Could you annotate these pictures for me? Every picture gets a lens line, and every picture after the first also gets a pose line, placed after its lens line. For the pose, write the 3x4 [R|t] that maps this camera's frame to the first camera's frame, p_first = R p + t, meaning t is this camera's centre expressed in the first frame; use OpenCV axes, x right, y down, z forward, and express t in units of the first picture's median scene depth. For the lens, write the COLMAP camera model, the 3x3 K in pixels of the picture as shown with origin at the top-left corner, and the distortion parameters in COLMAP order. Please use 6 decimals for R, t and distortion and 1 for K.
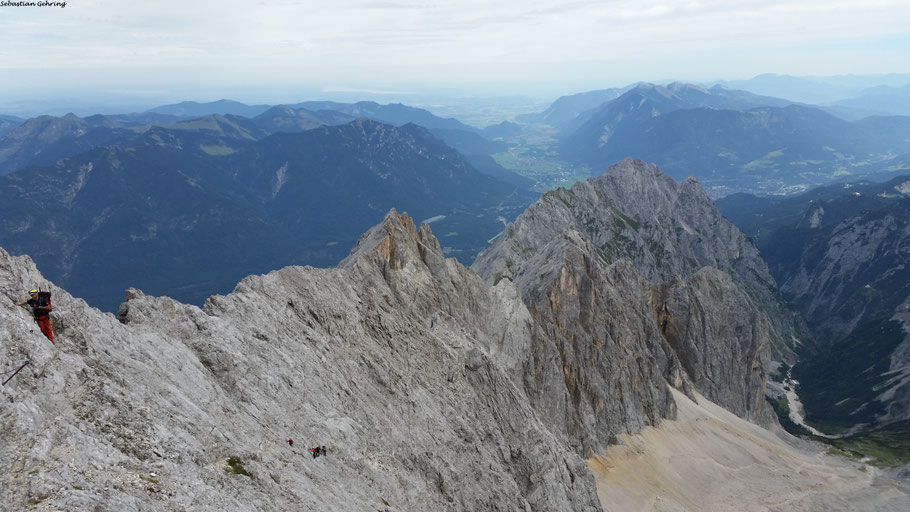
lens RADIAL K [[743.5, 0, 472.7], [0, 743.5, 256.9], [0, 0, 1]] dist [0.014213, 0.001394]
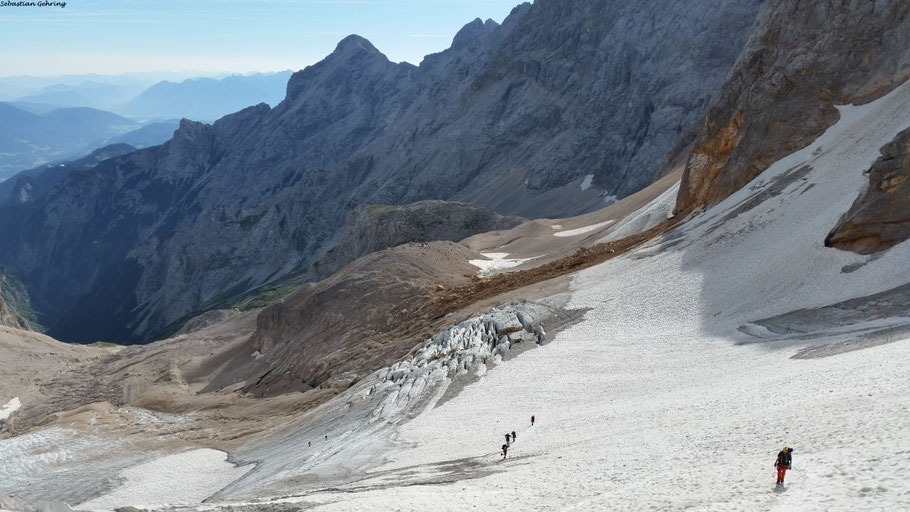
lens RADIAL K [[716.2, 0, 439.9], [0, 716.2, 256.7], [0, 0, 1]] dist [0.191711, -0.425251]
pose [[0.573095, -0.199599, 0.794810, 0.035814], [0.204920, 0.973977, 0.096836, 0.081341], [-0.793455, 0.107376, 0.599083, 0.105659]]
